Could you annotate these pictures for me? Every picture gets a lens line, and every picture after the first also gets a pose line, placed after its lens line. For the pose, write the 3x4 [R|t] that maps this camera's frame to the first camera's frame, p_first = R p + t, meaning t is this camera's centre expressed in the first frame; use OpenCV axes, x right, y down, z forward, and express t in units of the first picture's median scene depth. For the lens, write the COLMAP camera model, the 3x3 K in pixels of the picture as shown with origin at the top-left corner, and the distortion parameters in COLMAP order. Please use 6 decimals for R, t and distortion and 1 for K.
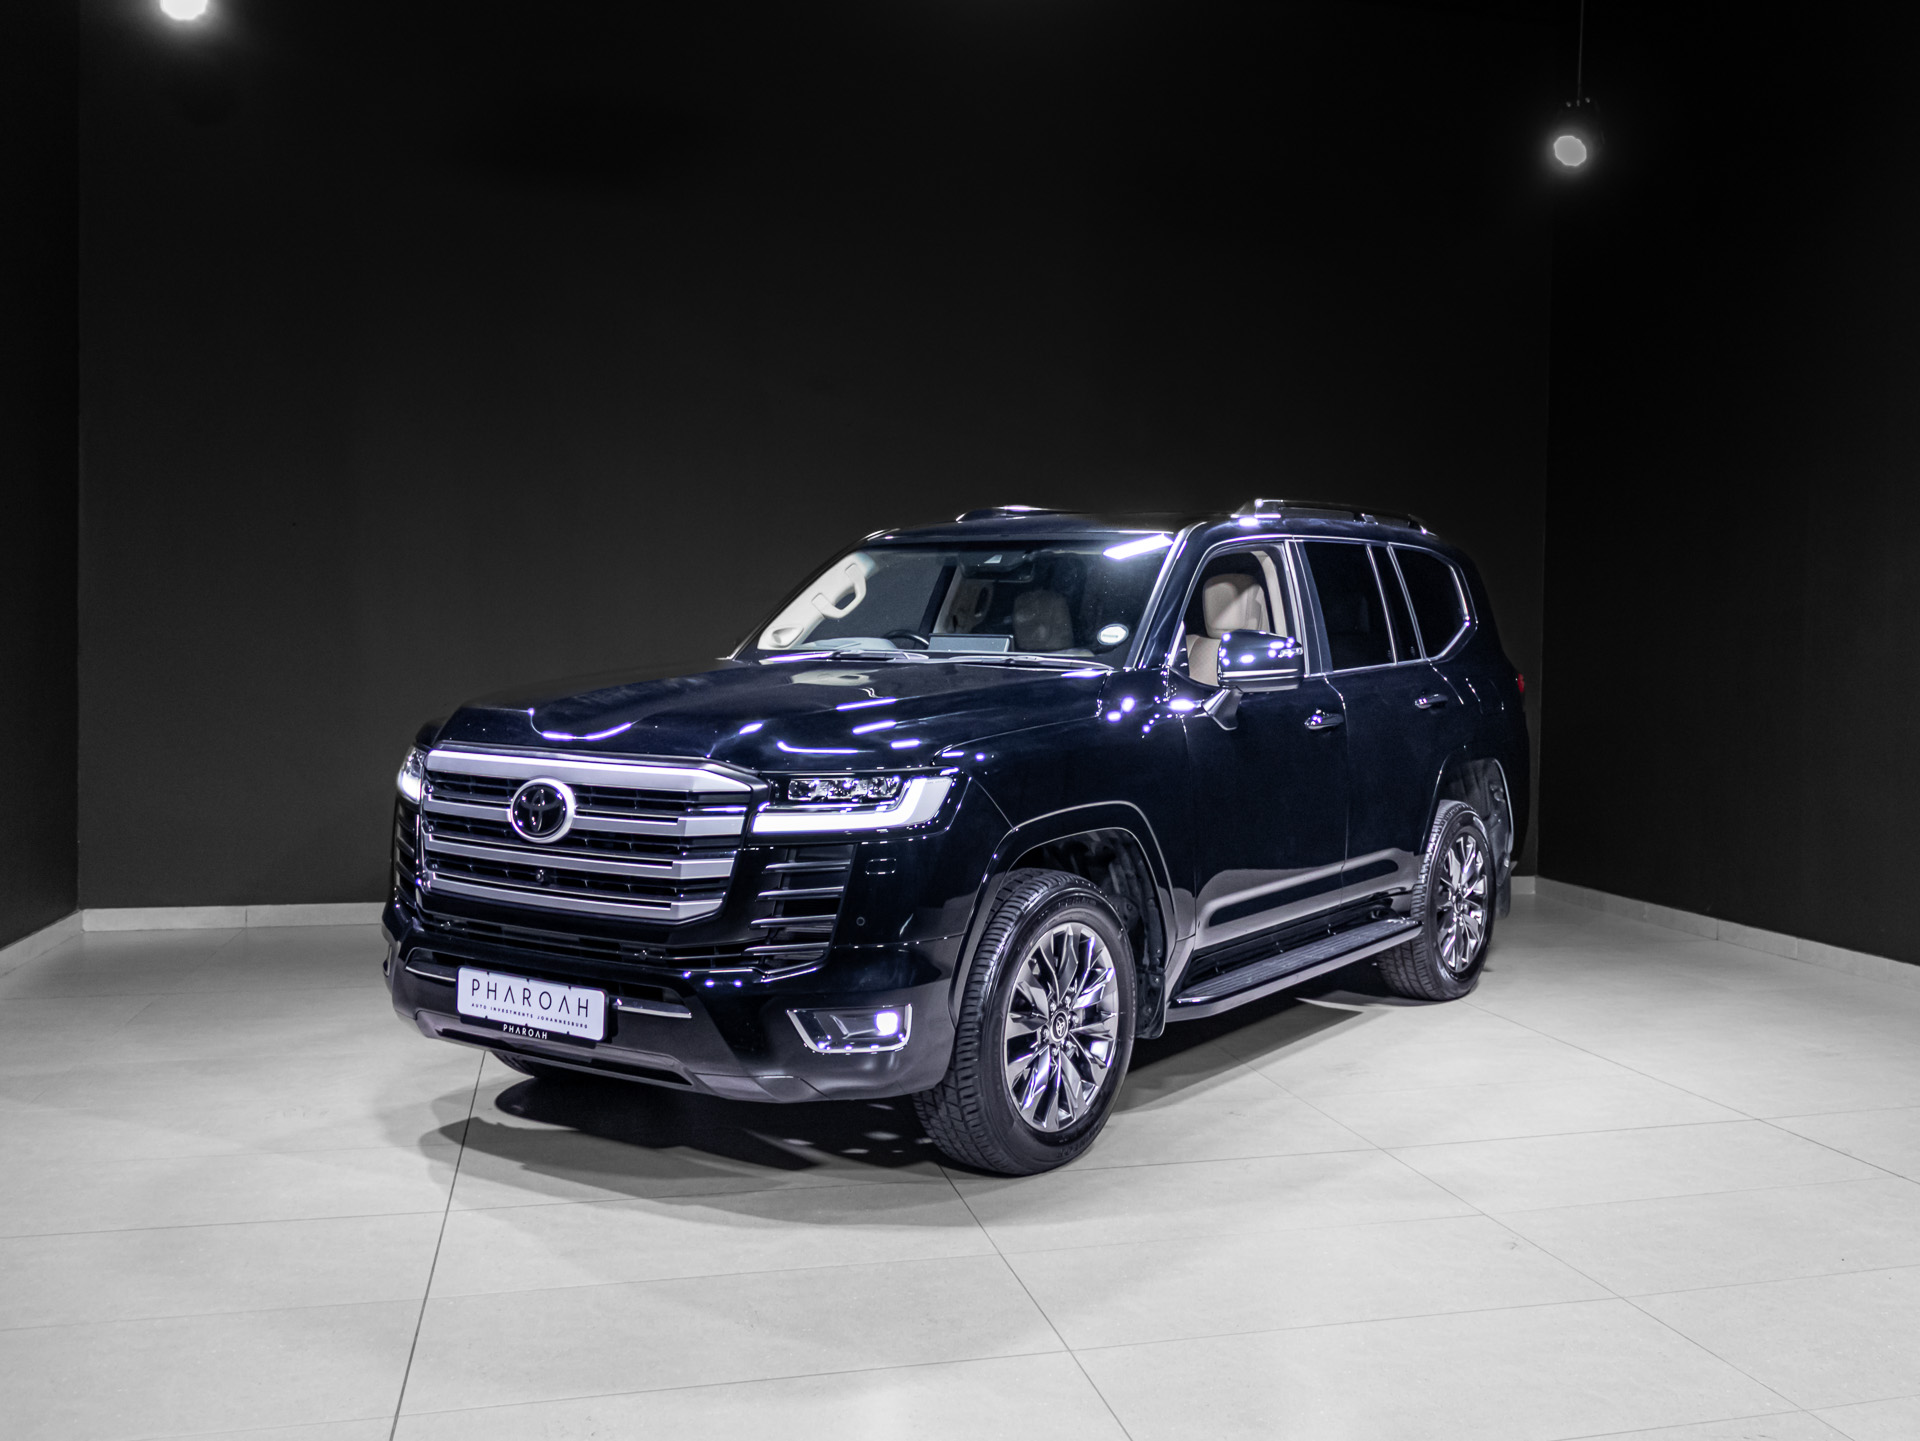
lens RADIAL K [[1811.8, 0, 1115.6], [0, 1811.8, 730.4], [0, 0, 1]] dist [-0.008434, -0.012782]
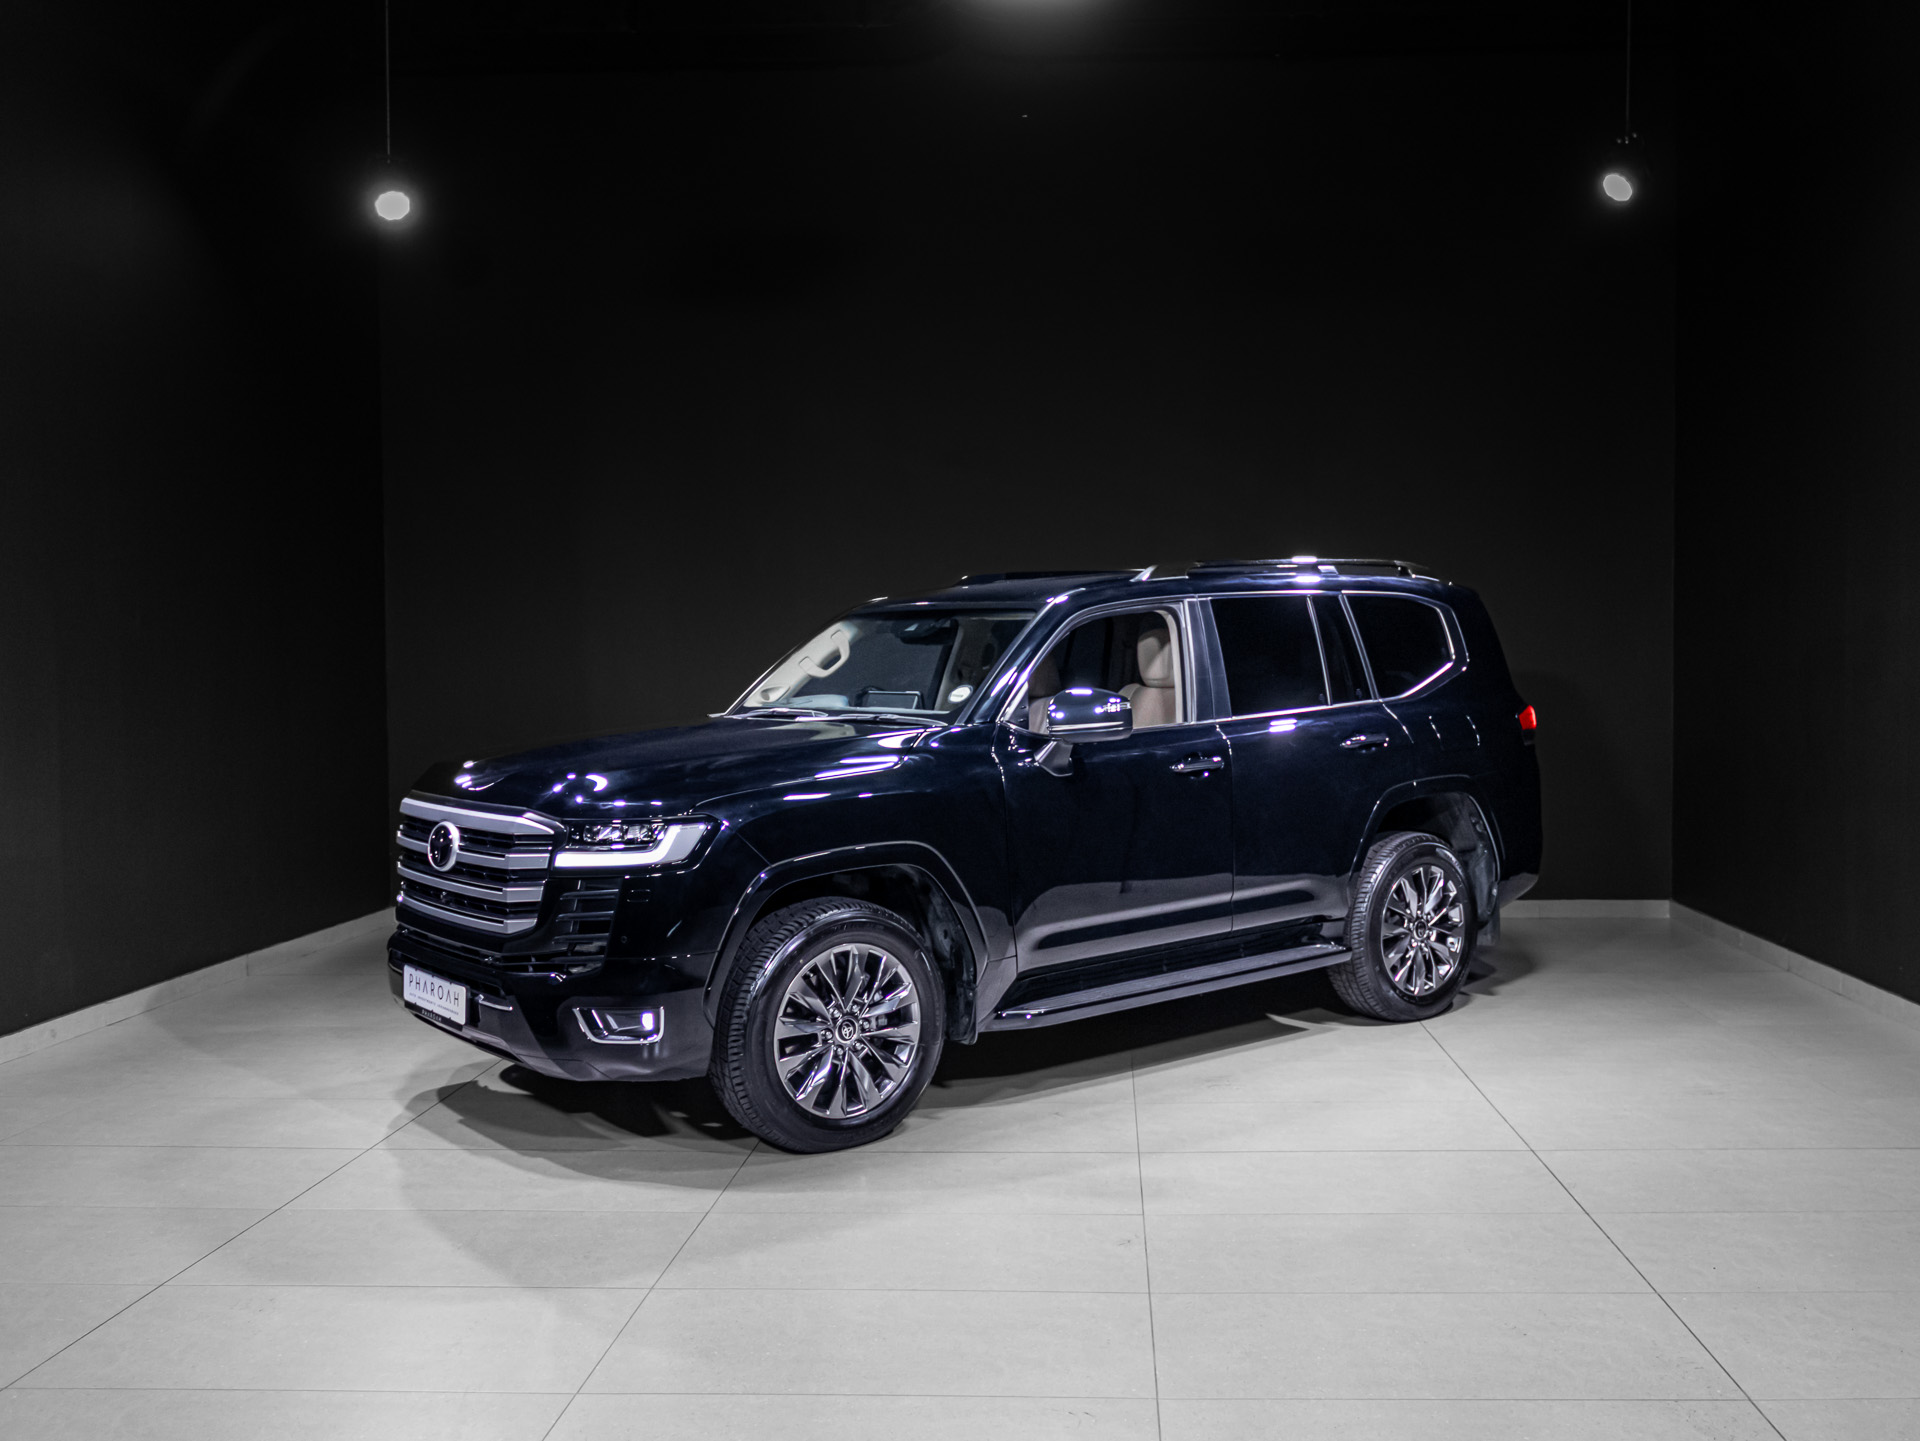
lens RADIAL K [[1724.2, 0, 1030.2], [0, 1724.2, 746.6], [0, 0, 1]] dist [-0.010978, -0.011365]
pose [[0.947655, -0.007687, -0.319204, 0.454596], [0.009365, 0.999949, 0.003722, -0.026666], [0.319159, -0.006516, 0.947679, -0.034146]]
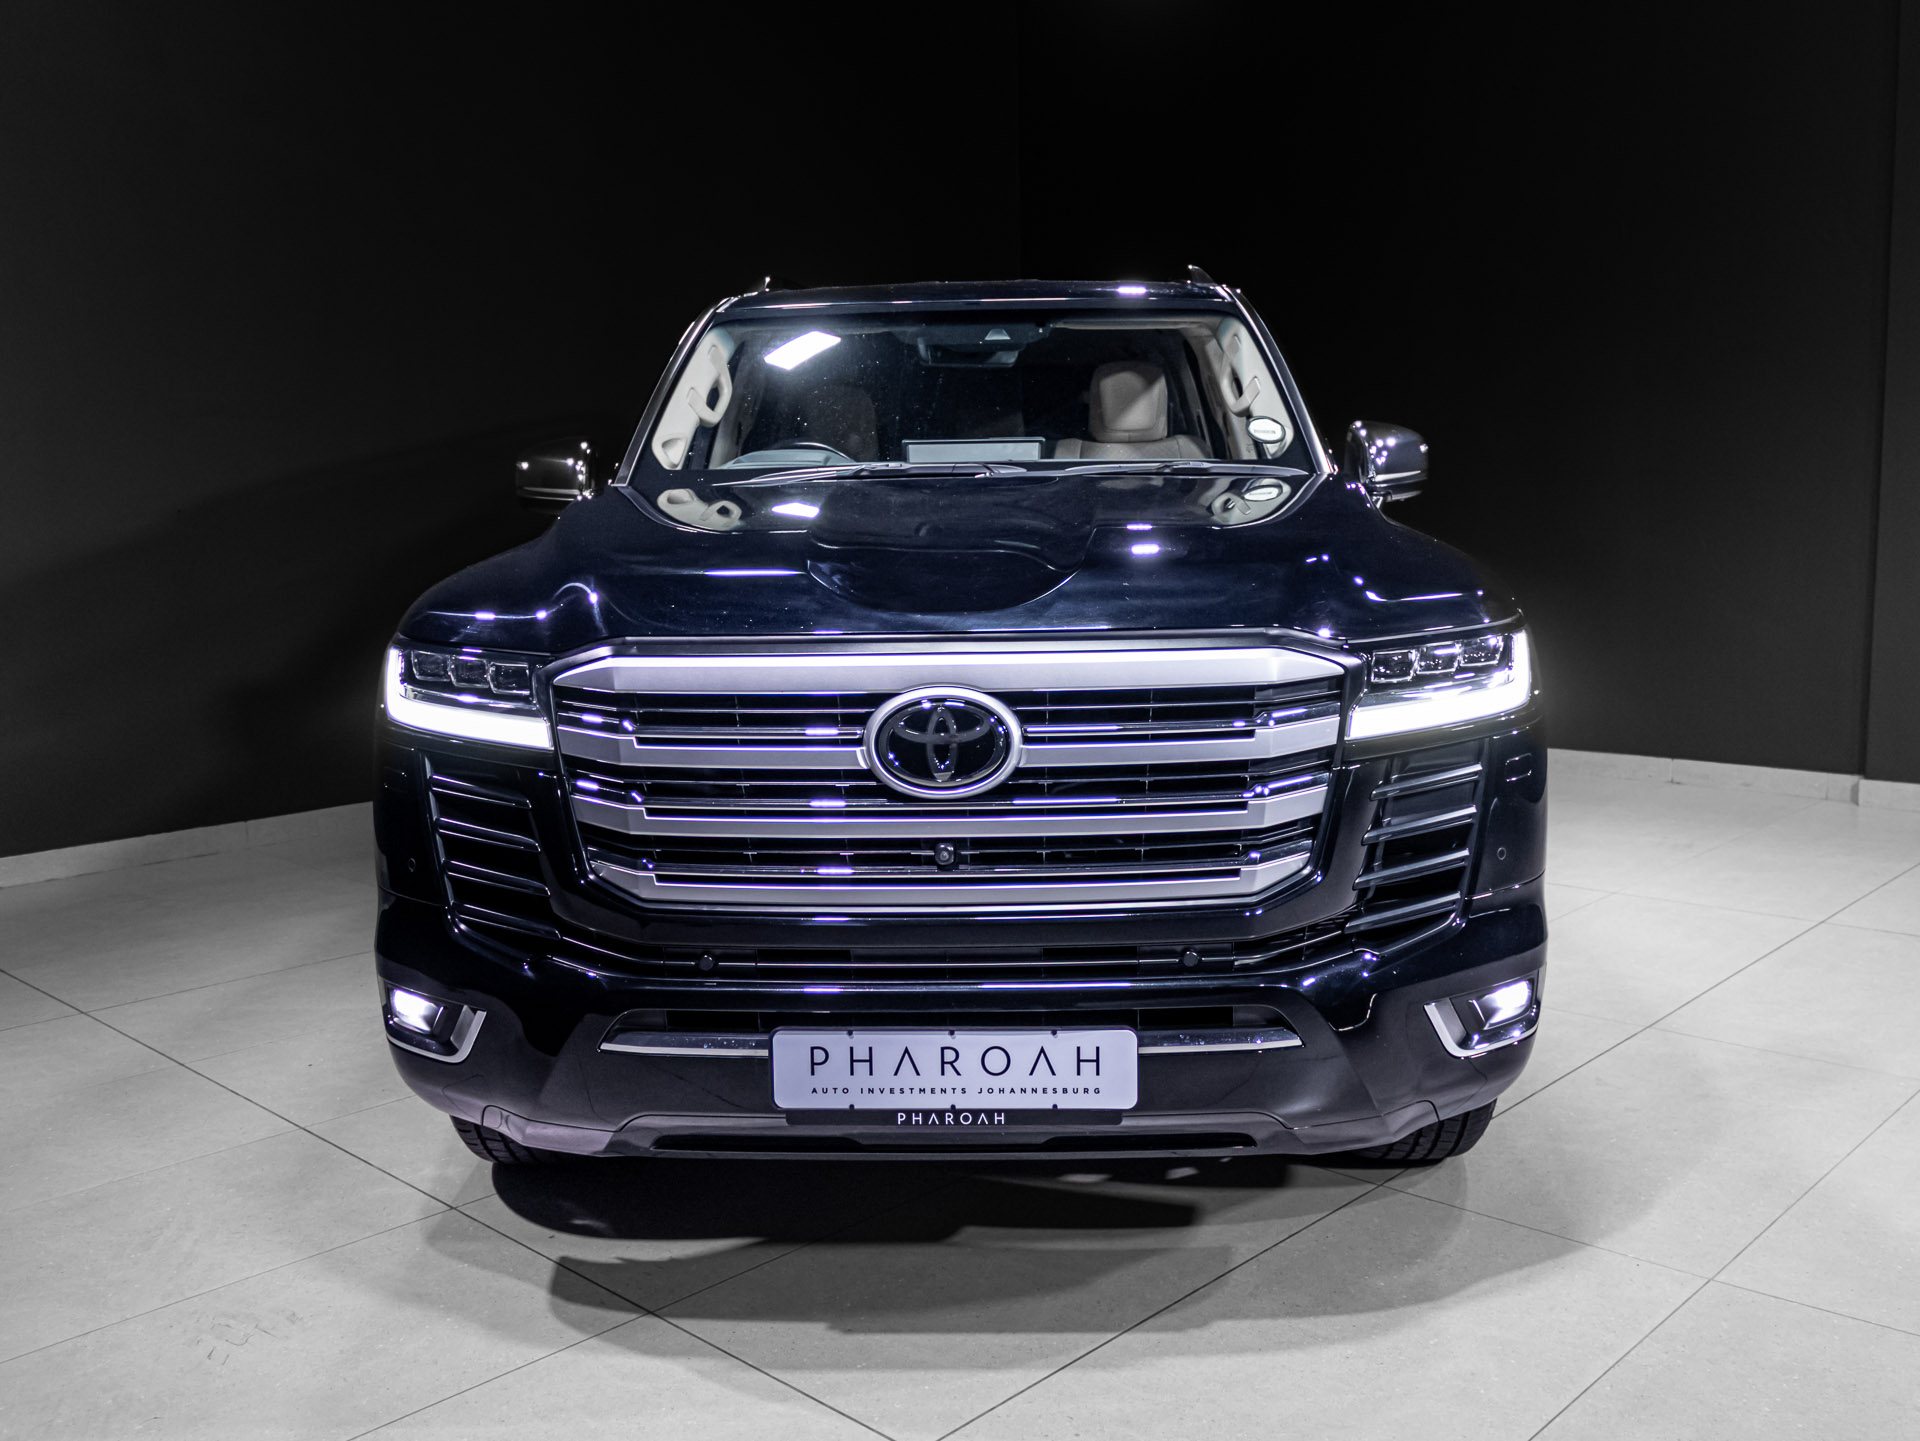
lens RADIAL K [[1736.2, 0, 967.4], [0, 1736.2, 739.3], [0, 0, 1]] dist [-0.009360, -0.009678]
pose [[0.866561, -0.107142, 0.487434, -0.553277], [0.055873, 0.991371, 0.118582, -0.020966], [-0.495933, -0.075524, 0.865070, 0.492437]]
